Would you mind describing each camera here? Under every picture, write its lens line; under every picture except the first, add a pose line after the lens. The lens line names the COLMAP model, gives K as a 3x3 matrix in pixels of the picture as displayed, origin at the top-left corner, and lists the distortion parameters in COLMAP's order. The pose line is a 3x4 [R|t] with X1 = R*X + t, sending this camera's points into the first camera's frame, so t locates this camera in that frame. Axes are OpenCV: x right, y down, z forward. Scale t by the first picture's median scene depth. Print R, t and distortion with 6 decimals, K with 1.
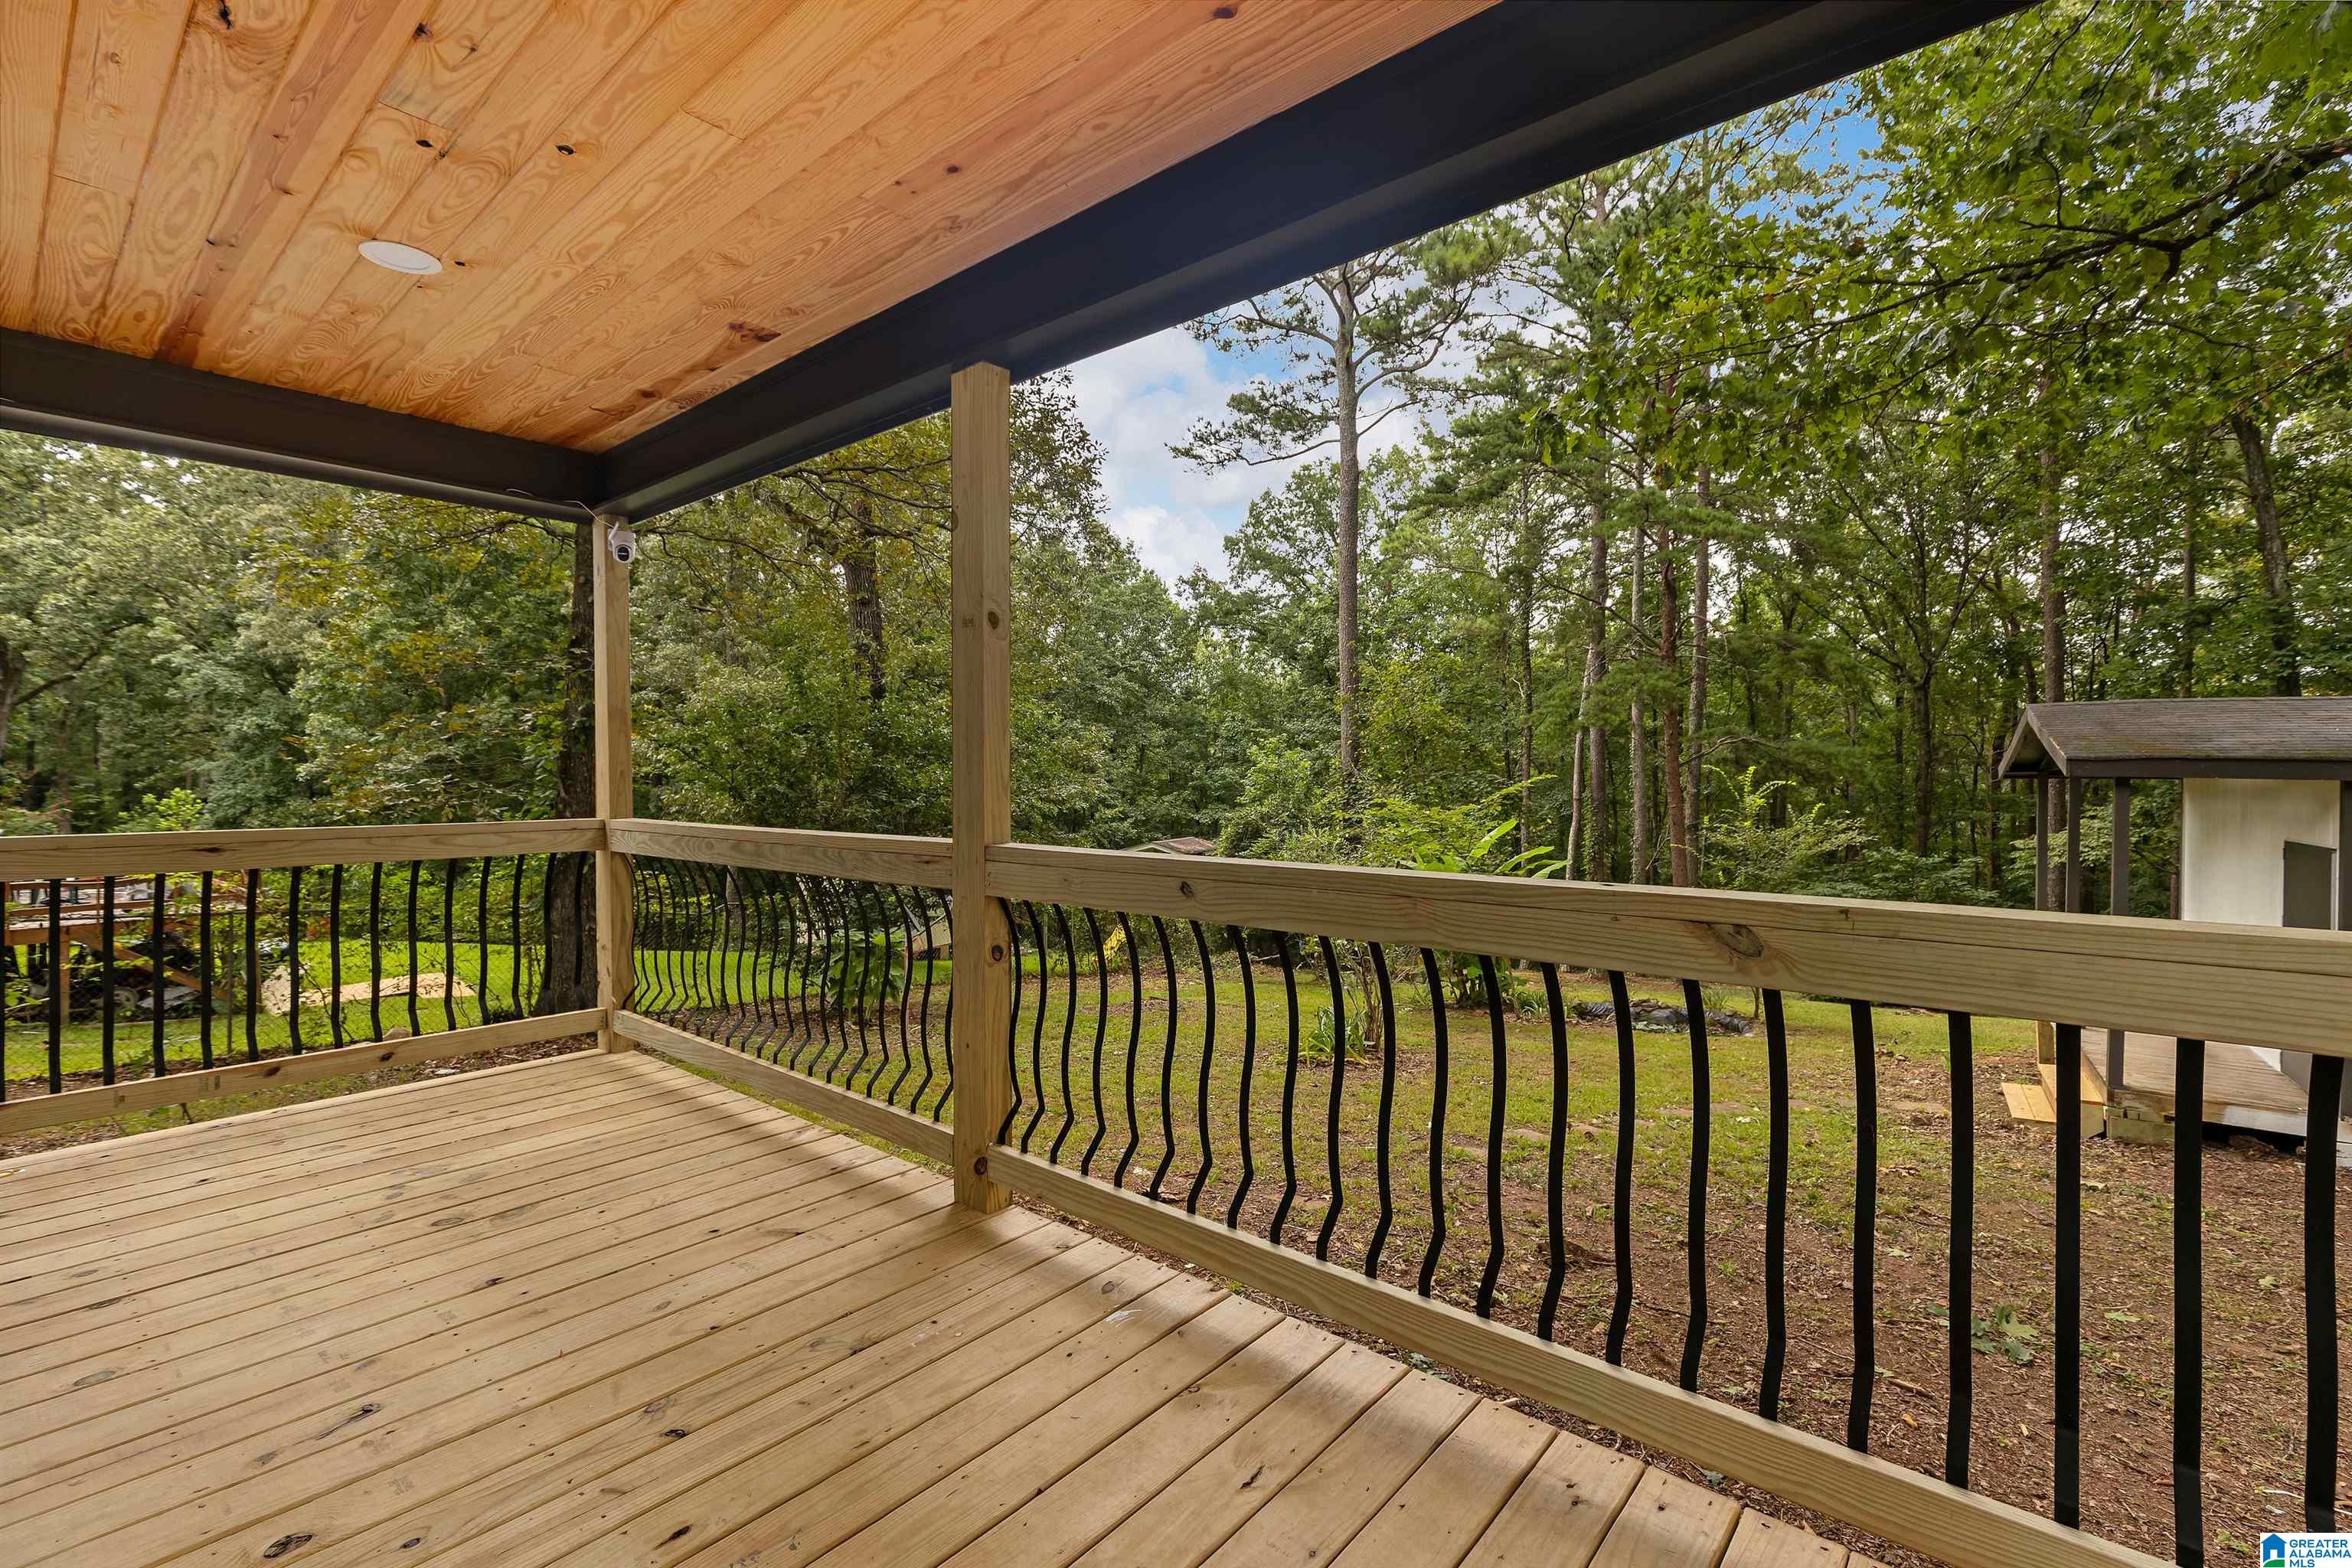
lens RADIAL K [[1116.9, 0, 1163.3], [0, 1116.9, 780.8], [0, 0, 1]] dist [0.019960, -0.000207]
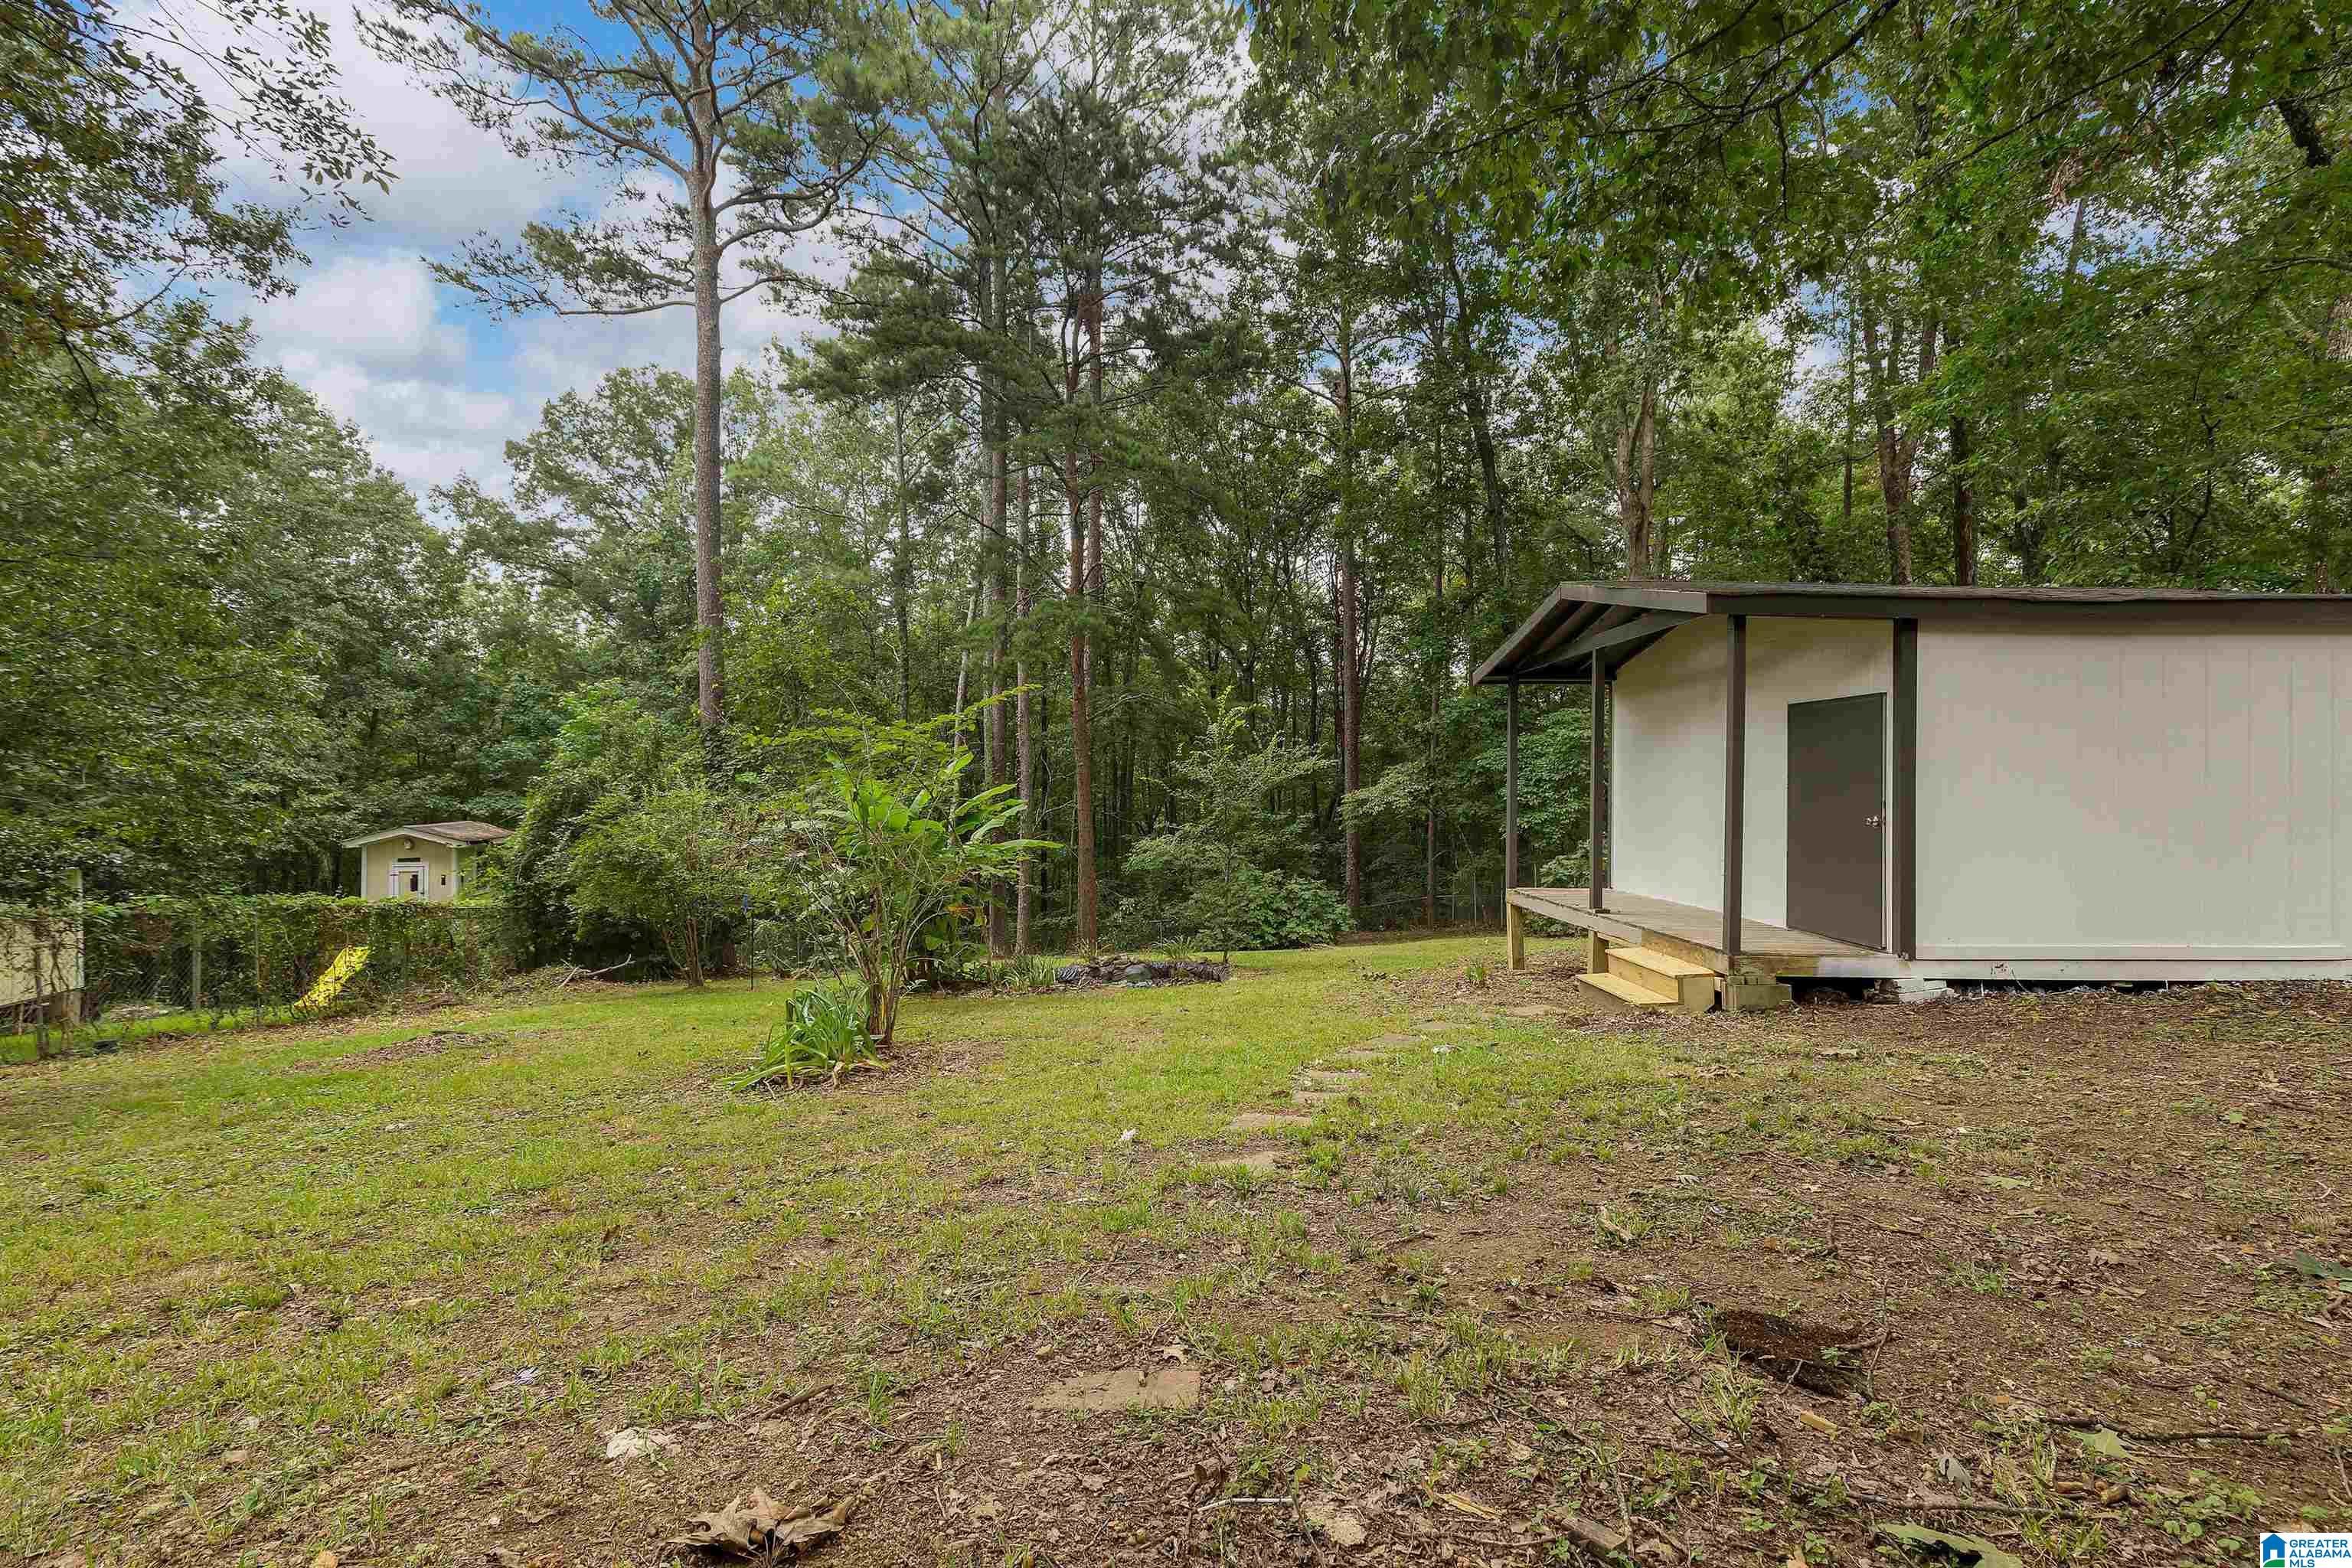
lens RADIAL K [[1116.9, 0, 1163.3], [0, 1116.9, 780.8], [0, 0, 1]] dist [0.019960, -0.000207]
pose [[0.822352, -0.001142, 0.568977, -0.014469], [0.012014, 0.999810, -0.015357, 0.031716], [-0.568852, 0.019465, 0.822210, 0.116947]]
